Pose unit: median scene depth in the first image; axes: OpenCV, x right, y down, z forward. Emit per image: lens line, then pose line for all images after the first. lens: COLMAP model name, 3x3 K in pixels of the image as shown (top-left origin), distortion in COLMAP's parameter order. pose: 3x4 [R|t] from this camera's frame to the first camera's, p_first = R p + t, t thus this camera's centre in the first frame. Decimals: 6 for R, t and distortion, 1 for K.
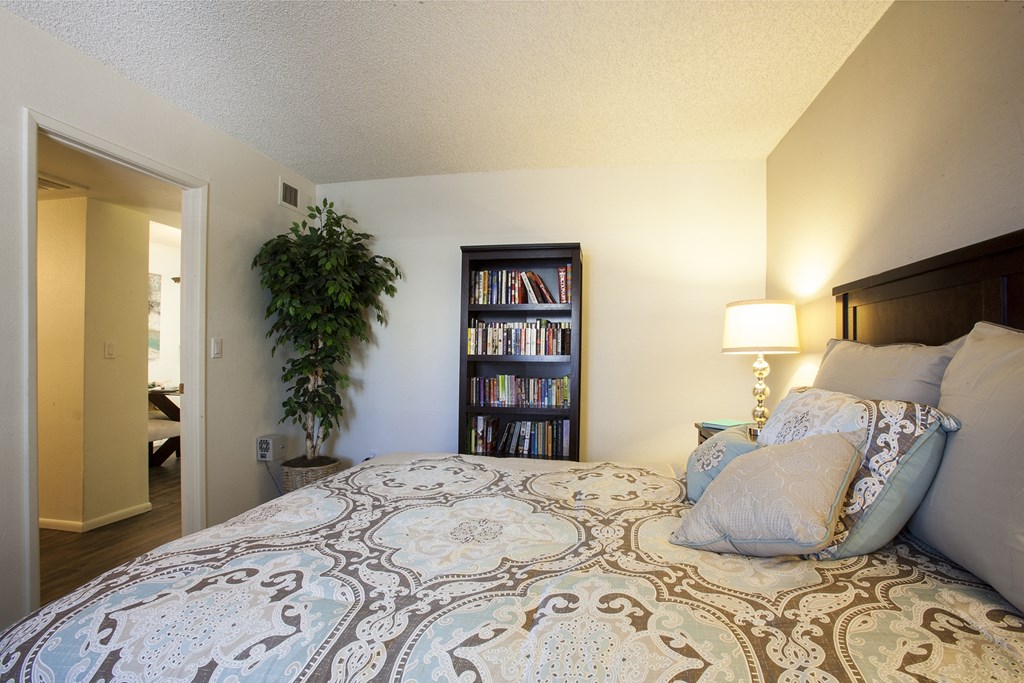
lens RADIAL K [[479.1, 0, 512.5], [0, 479.1, 352.3], [0, 0, 1]] dist [-0.079059, 0.031104]
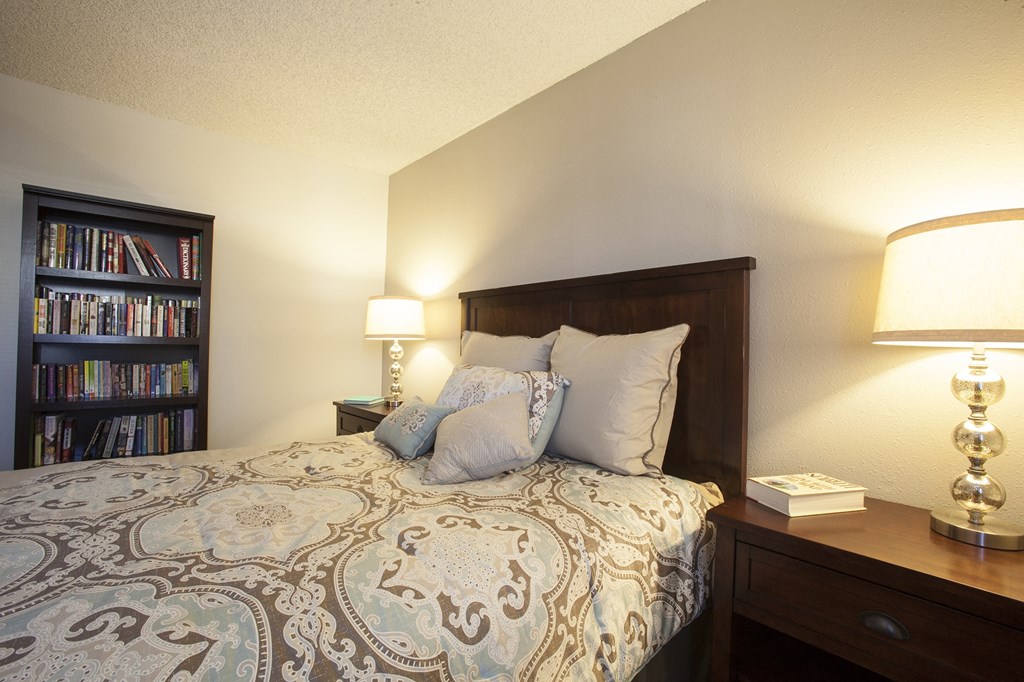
lens RADIAL K [[461.8, 0, 512.0], [0, 461.8, 341.0], [0, 0, 1]] dist [-0.082871, 0.034628]
pose [[0.640657, 0.012495, 0.767726, -0.386144], [-0.021837, 0.999760, 0.001951, -0.004354], [-0.767517, -0.018015, 0.640776, -0.002545]]
